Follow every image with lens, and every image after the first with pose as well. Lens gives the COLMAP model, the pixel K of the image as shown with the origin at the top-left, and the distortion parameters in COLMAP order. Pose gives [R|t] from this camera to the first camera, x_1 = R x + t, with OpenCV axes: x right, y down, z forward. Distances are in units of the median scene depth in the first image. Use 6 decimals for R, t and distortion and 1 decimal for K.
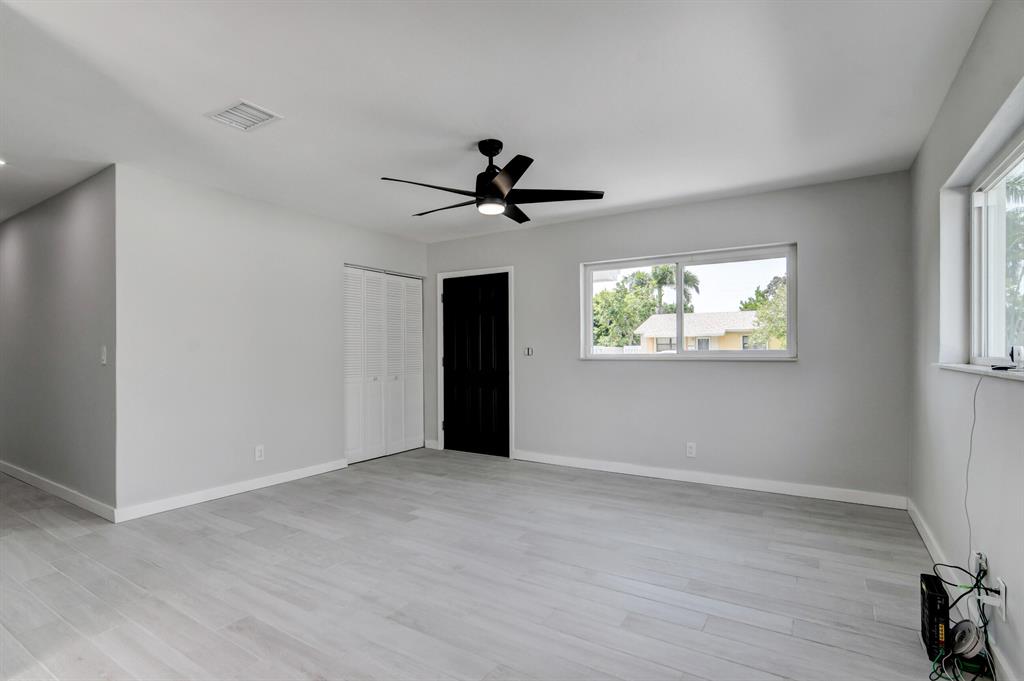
lens RADIAL K [[501.8, 0, 510.9], [0, 501.8, 346.4], [0, 0, 1]] dist [-0.015391, 0.003123]
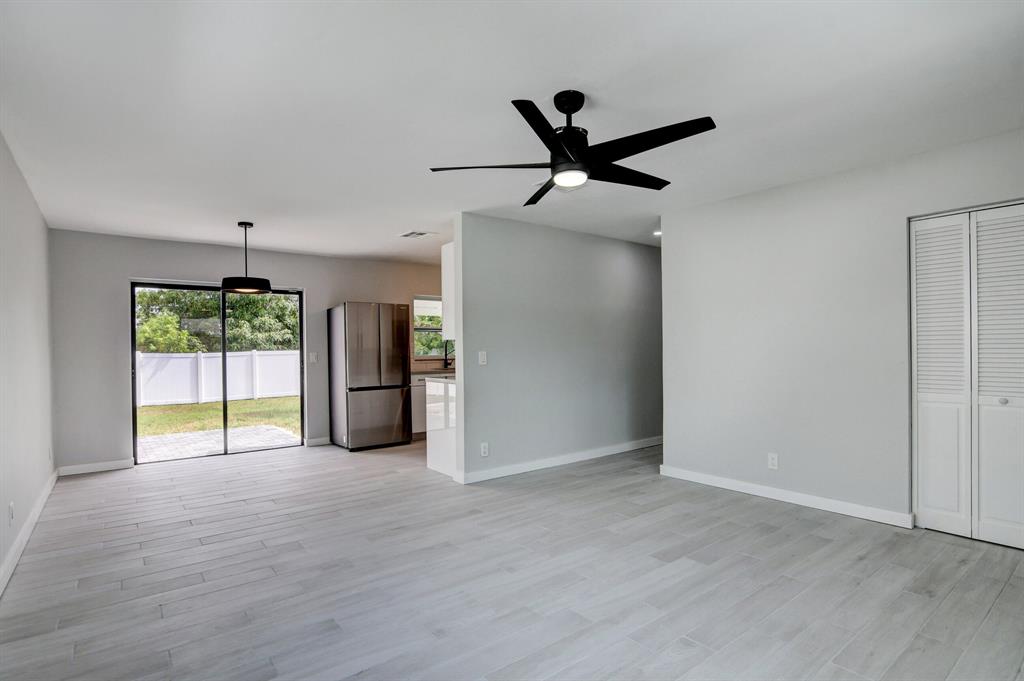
lens RADIAL K [[501.8, 0, 508.8], [0, 501.8, 349.9], [0, 0, 1]] dist [-0.015391, 0.003123]
pose [[-0.328020, 0.005576, -0.944654, 0.660735], [0.019914, 0.999801, -0.001013, -0.004485], [0.944461, -0.019144, -0.328066, 1.031945]]
